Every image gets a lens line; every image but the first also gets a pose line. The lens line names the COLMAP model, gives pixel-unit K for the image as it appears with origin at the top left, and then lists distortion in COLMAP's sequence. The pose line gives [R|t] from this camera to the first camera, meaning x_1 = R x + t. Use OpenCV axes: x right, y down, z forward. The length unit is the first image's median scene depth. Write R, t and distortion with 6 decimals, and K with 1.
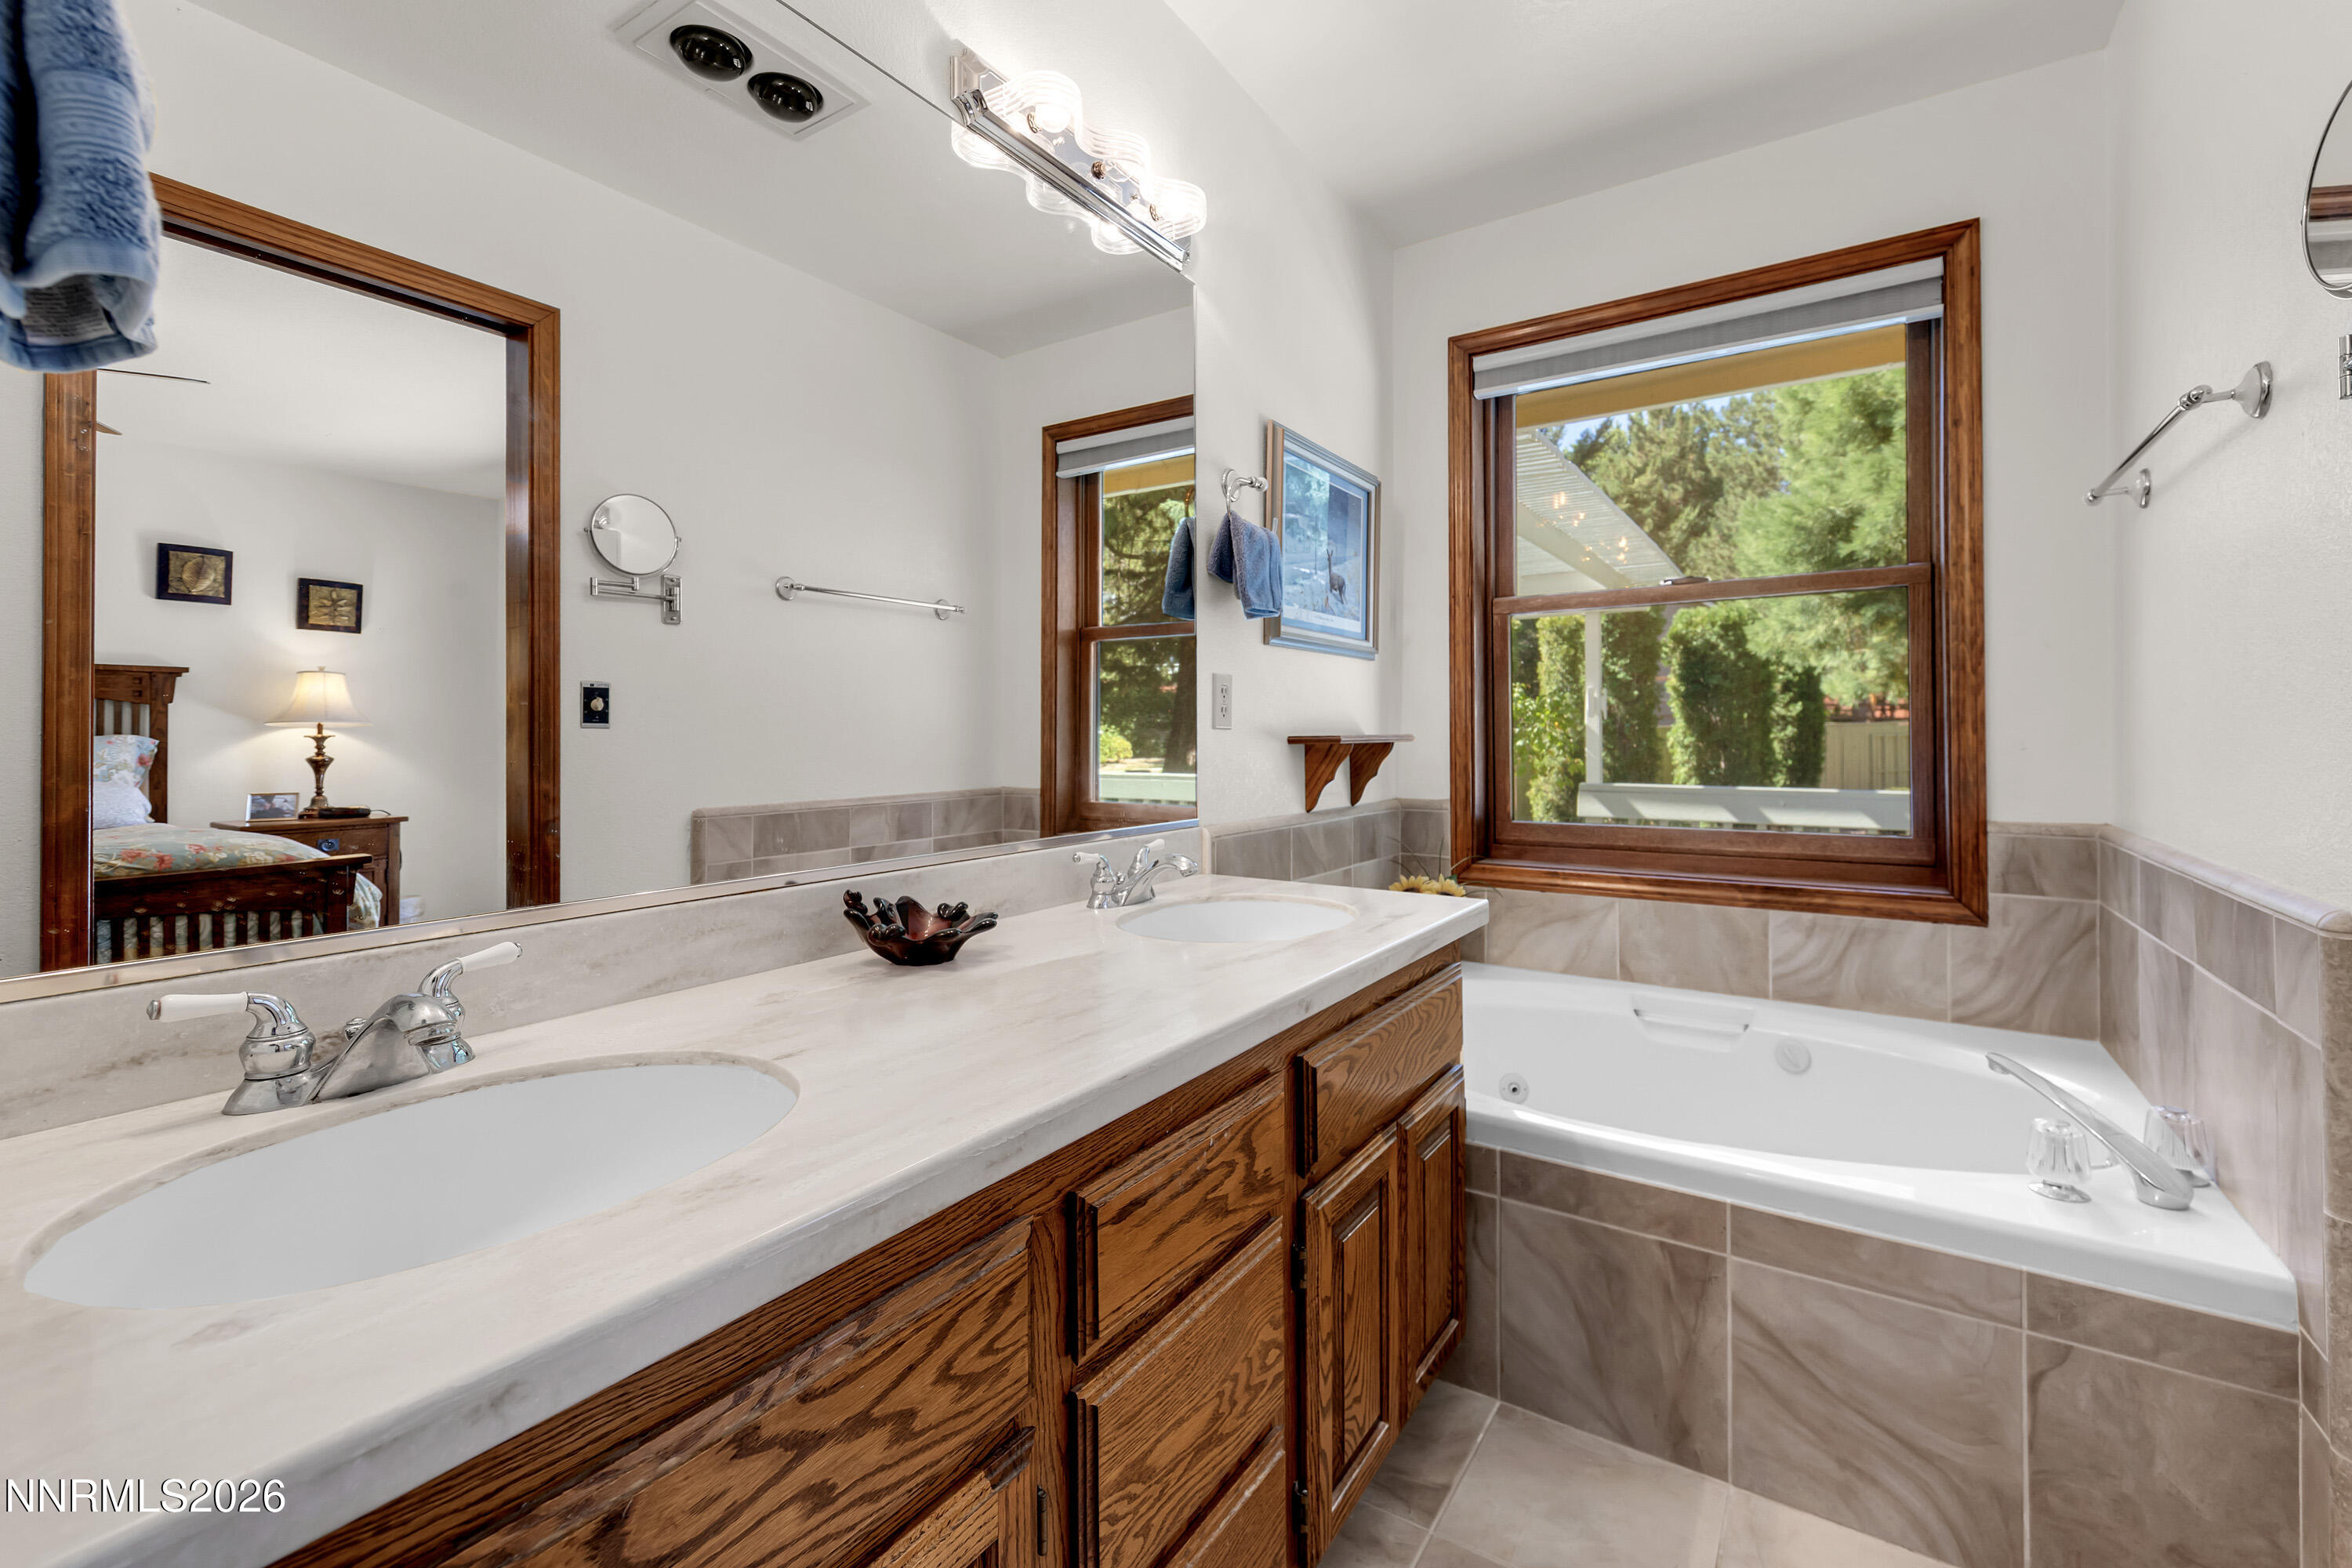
lens RADIAL K [[1017.4, 0, 1171.8], [0, 1017.4, 734.5], [0, 0, 1]] dist [0.001095, -0.000259]
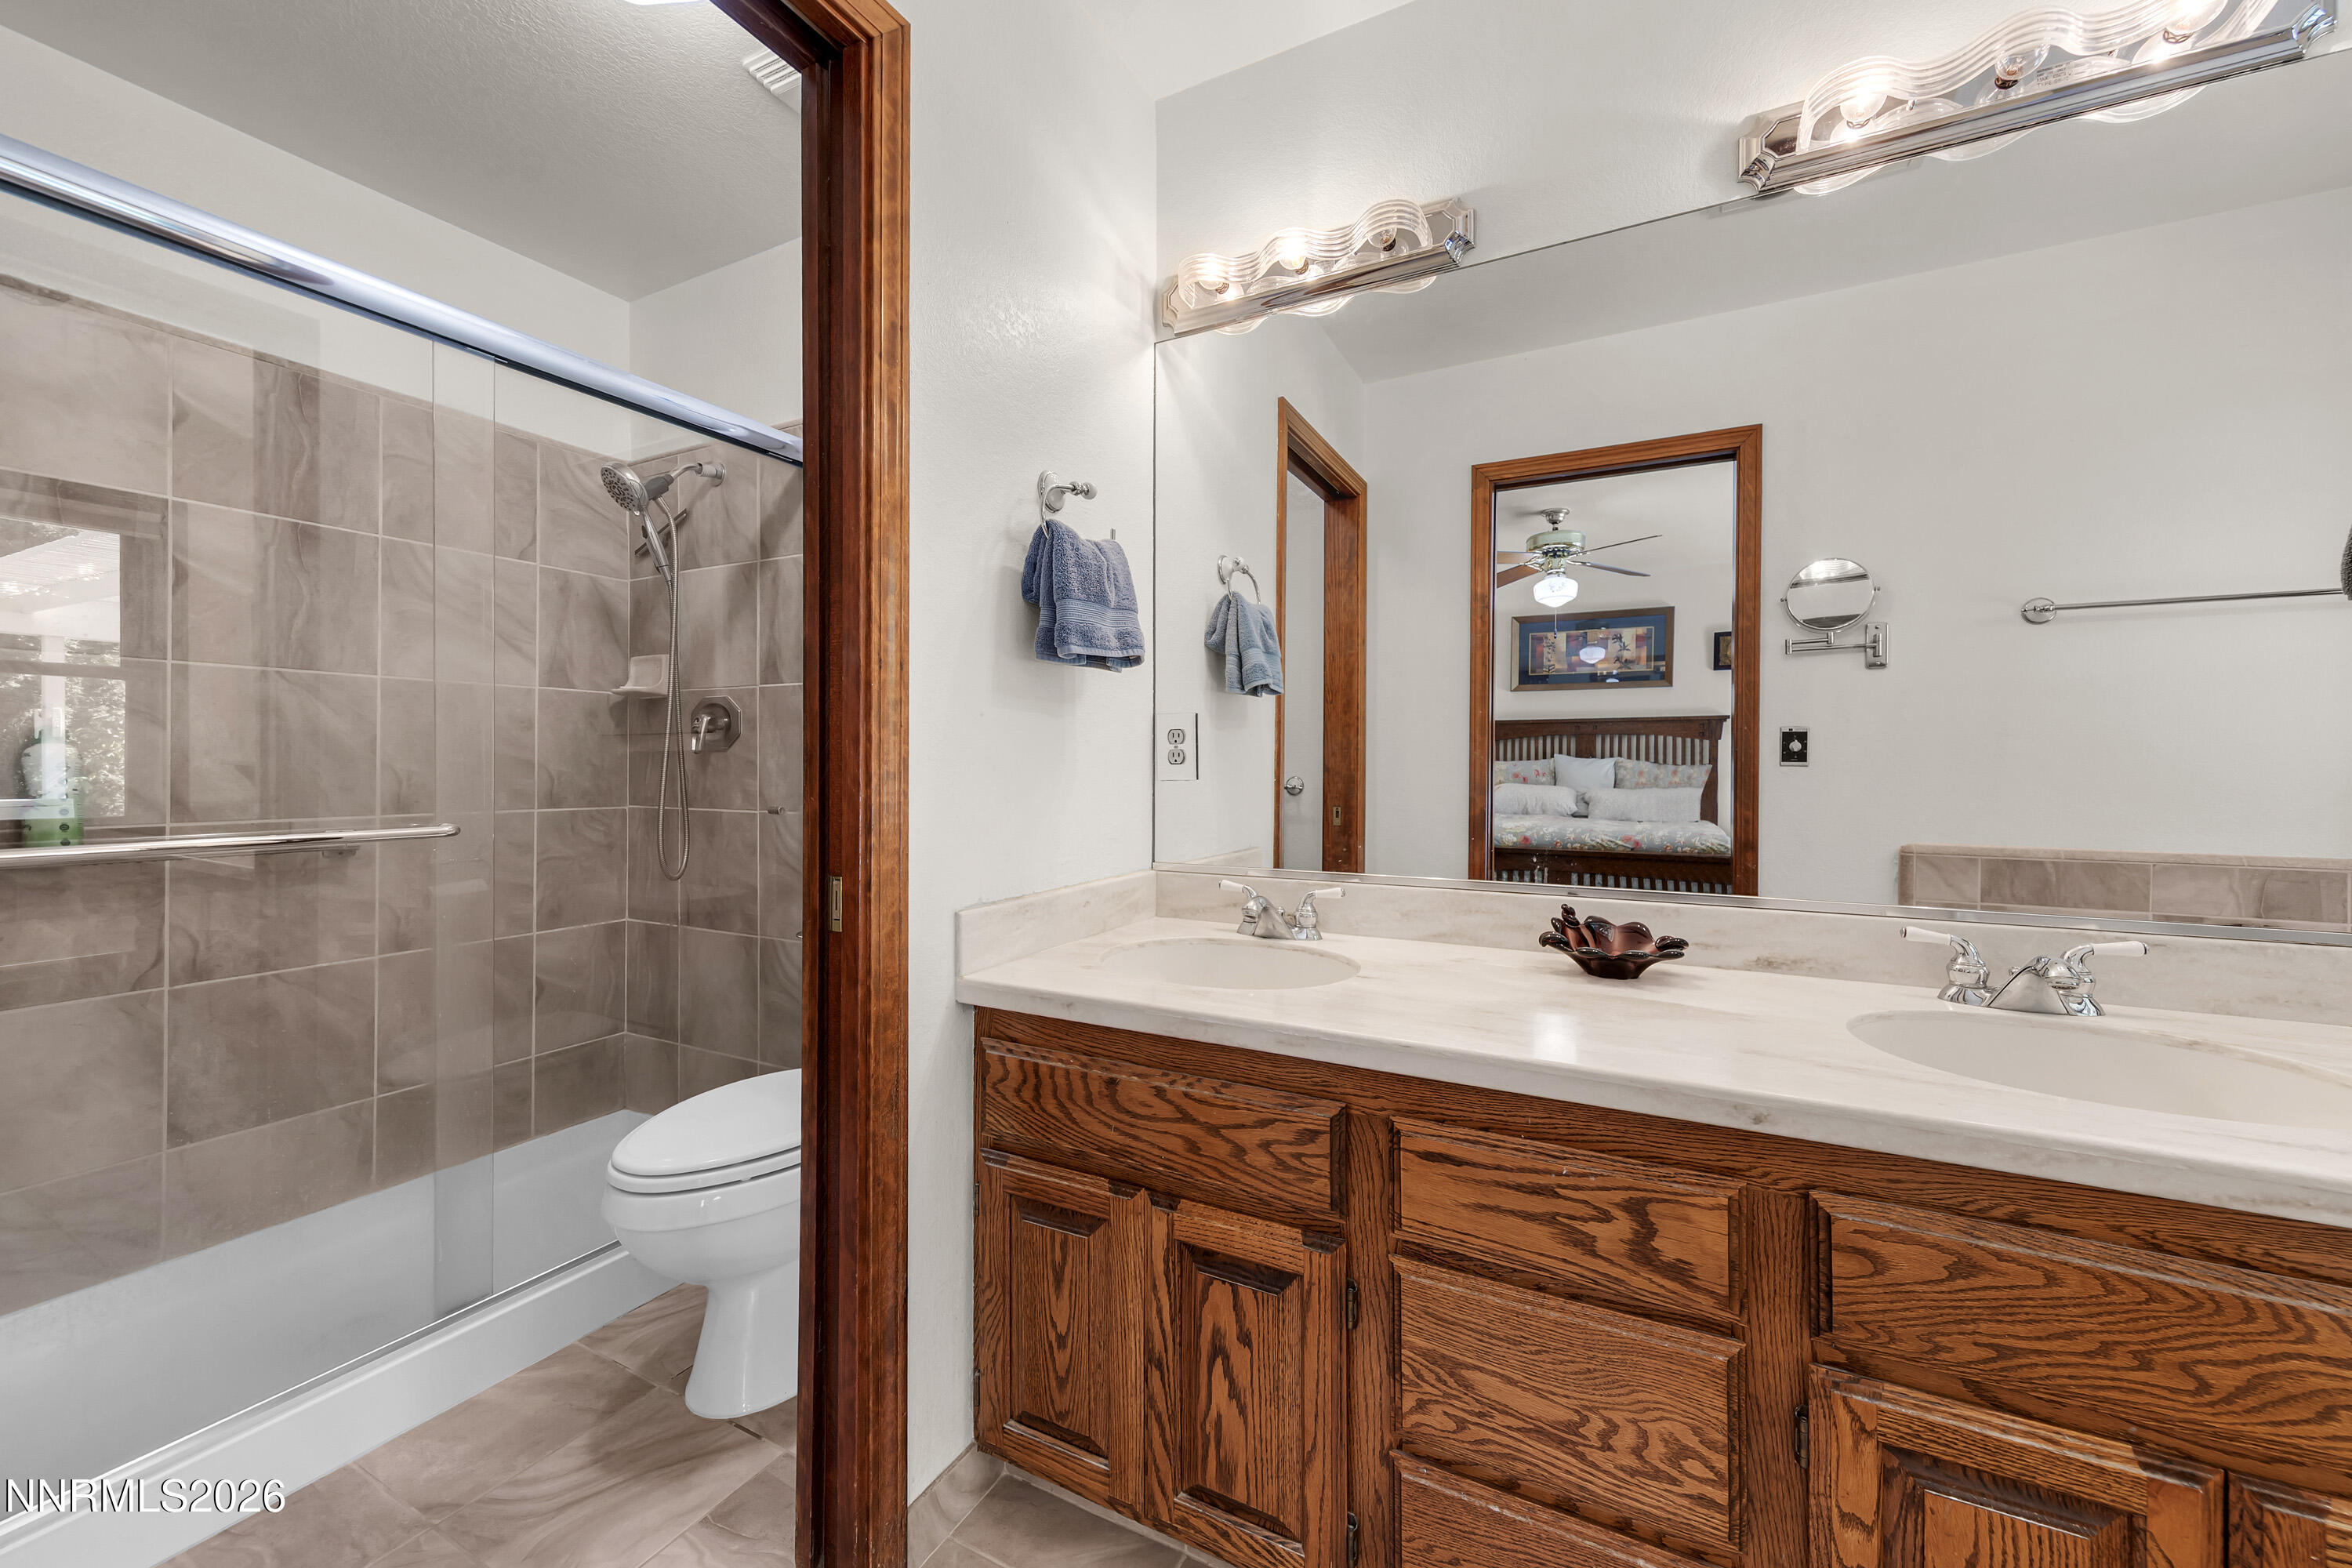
lens RADIAL K [[867.9, 0, 1182.2], [0, 867.9, 768.3], [0, 0, 1]] dist [0.001304, -0.000282]
pose [[0.104633, 0.012067, -0.994438, 0.867194], [0.001285, 0.999924, 0.012269, -0.041565], [0.994510, -0.002562, 0.104609, 0.468547]]
